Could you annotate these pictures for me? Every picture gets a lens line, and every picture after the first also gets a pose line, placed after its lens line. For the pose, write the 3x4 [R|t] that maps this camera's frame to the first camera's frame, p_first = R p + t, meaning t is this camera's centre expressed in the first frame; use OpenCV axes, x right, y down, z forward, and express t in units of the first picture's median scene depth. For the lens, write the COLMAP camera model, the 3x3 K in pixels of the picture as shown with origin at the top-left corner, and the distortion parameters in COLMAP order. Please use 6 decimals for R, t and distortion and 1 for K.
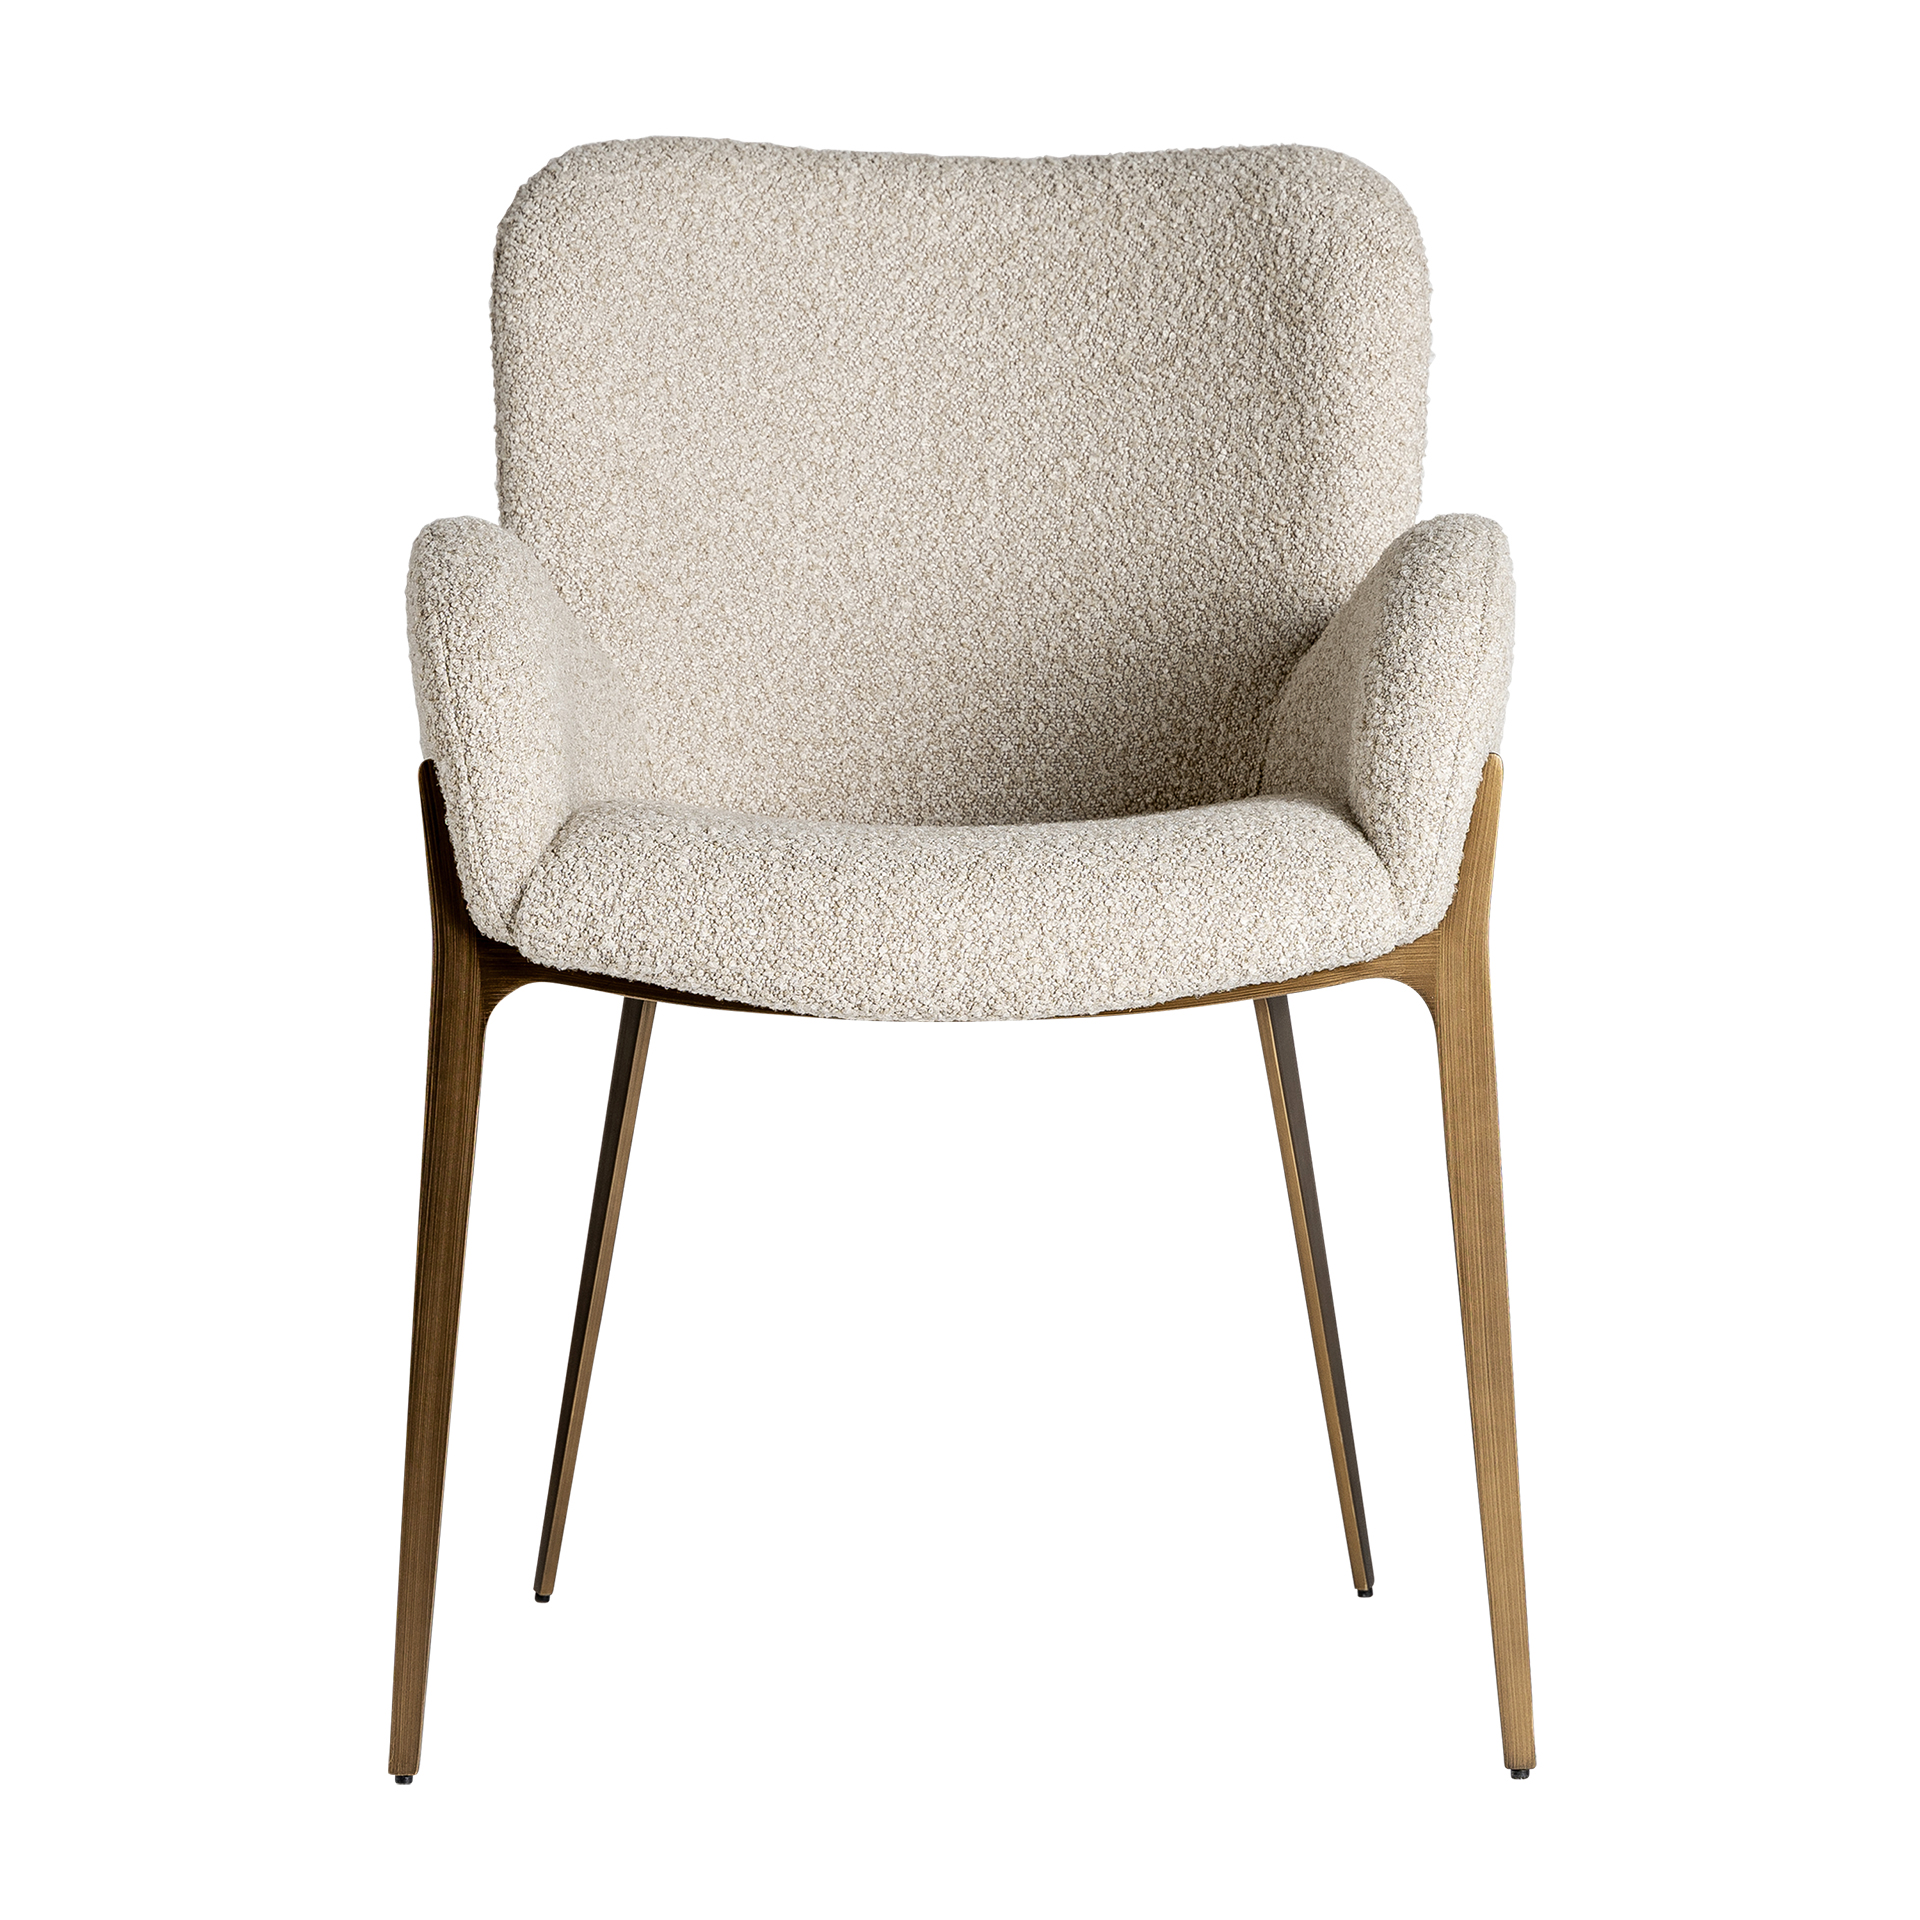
lens RADIAL K [[6389.3, 0, 960.0], [0, 6389.3, 960.0], [0, 0, 1]] dist [0.149805, 3.398538]
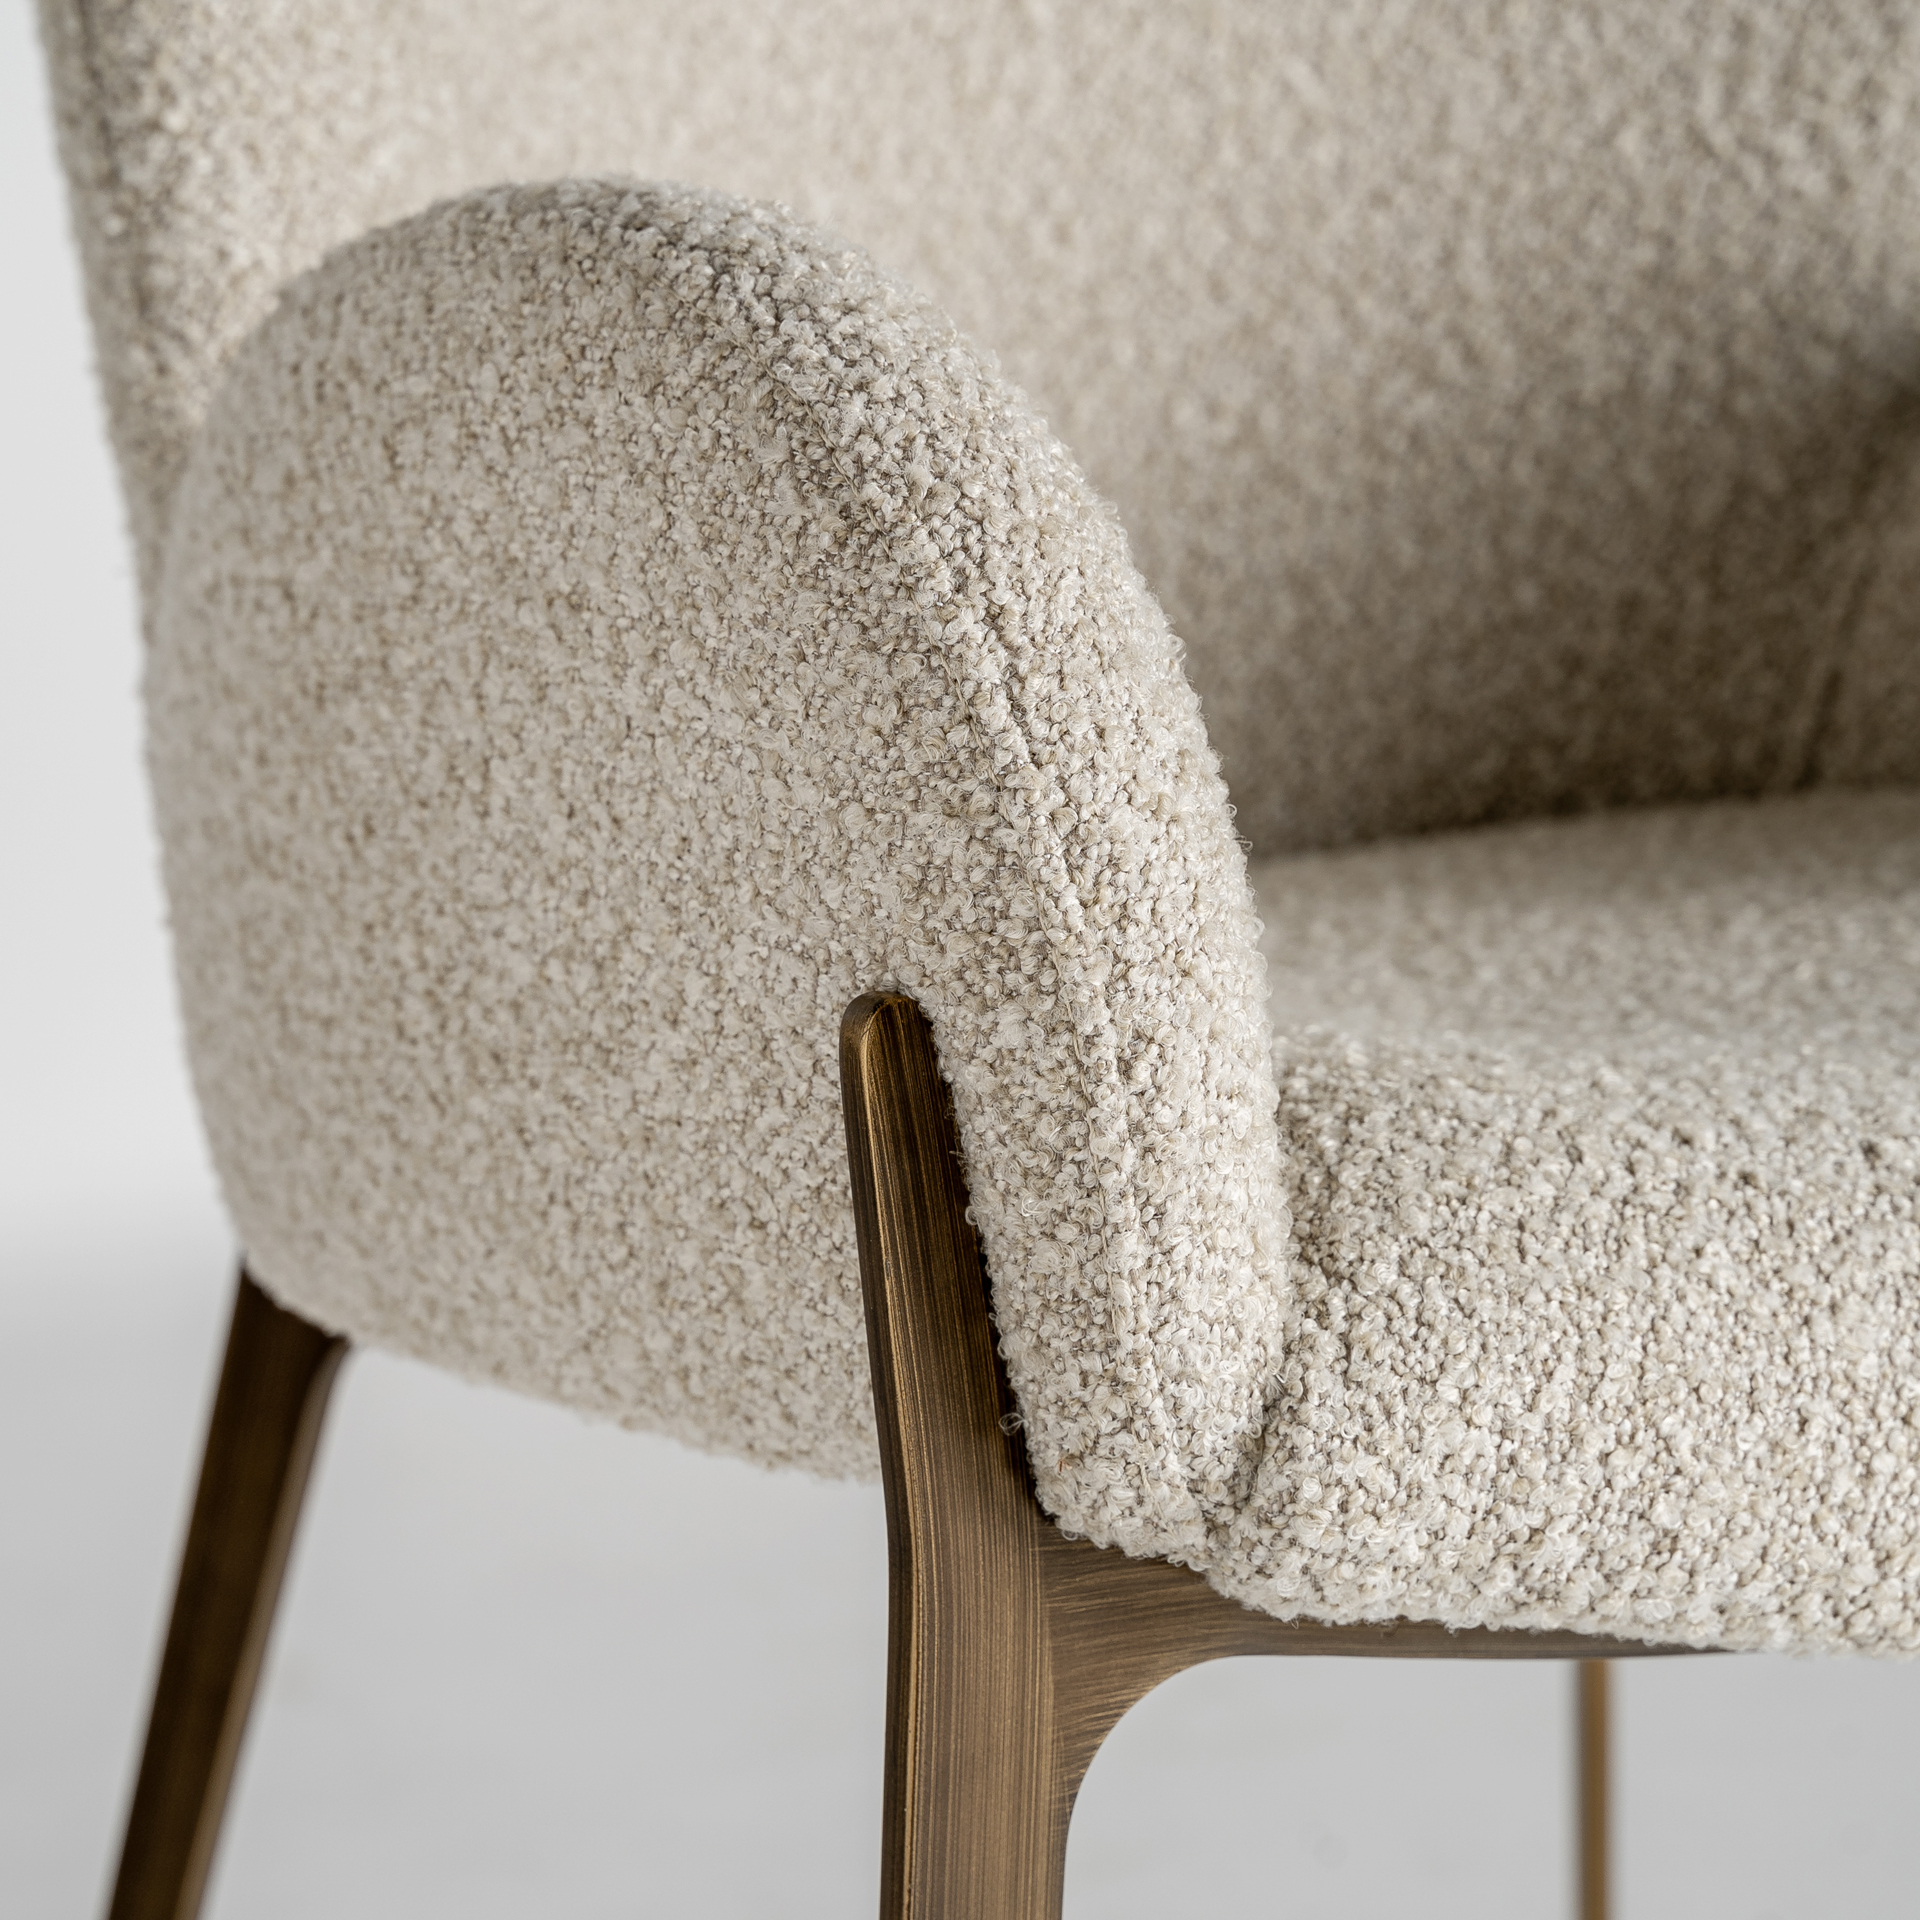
lens RADIAL K [[6389.3, 0, 960.0], [0, 6389.3, 960.0], [0, 0, 1]] dist [0.149805, 3.398538]
pose [[0.867346, -0.095054, 0.488544, -0.231201], [0.051139, 0.993418, 0.102496, -0.064886], [-0.495071, -0.063916, 0.866498, 0.739500]]
